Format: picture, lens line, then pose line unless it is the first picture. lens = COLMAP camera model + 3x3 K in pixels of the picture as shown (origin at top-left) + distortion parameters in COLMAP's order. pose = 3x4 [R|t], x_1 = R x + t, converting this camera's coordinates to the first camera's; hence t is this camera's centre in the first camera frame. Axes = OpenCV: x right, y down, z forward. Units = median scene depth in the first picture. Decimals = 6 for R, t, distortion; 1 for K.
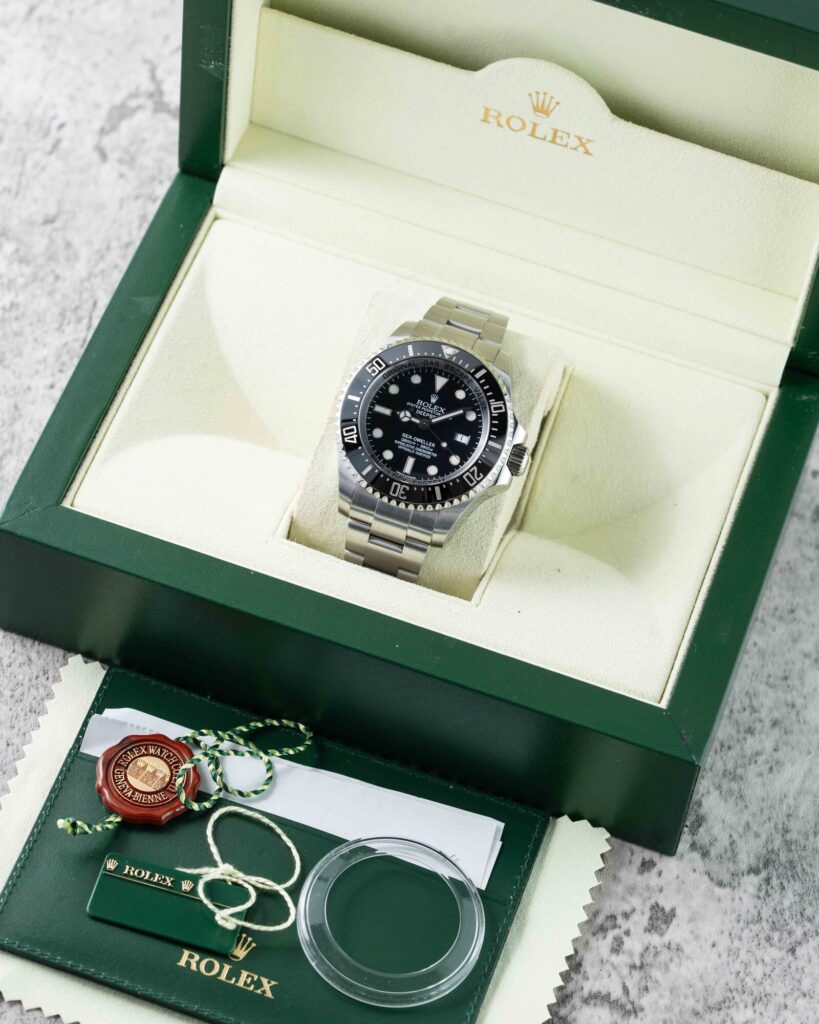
lens RADIAL K [[4857.0, 0, 409.4], [0, 4857.0, 512.0], [0, 0, 1]] dist [-0.222175, 0.000000]
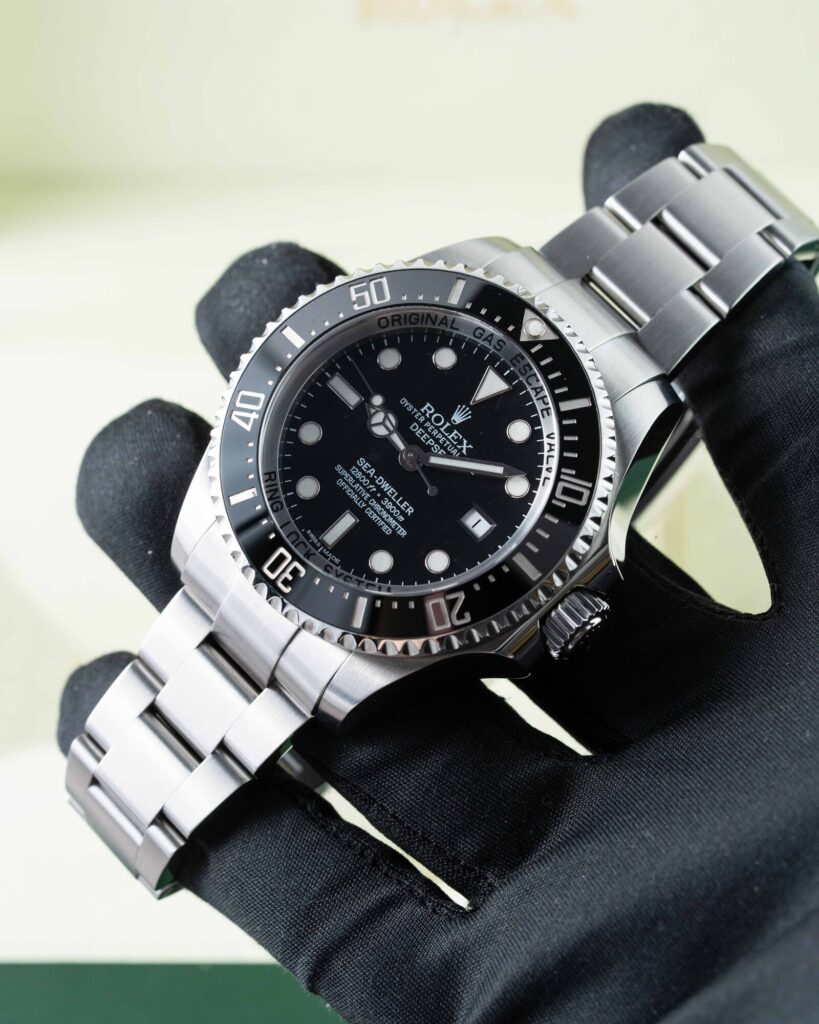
lens RADIAL K [[4857.0, 0, 408.6], [0, 4857.0, 511.3], [0, 0, 1]] dist [-0.222175, 0.000000]
pose [[0.881581, 0.411757, -0.230803, 0.104848], [-0.416736, 0.908561, 0.029116, -0.026233], [0.221688, 0.070516, 0.972565, 0.576729]]
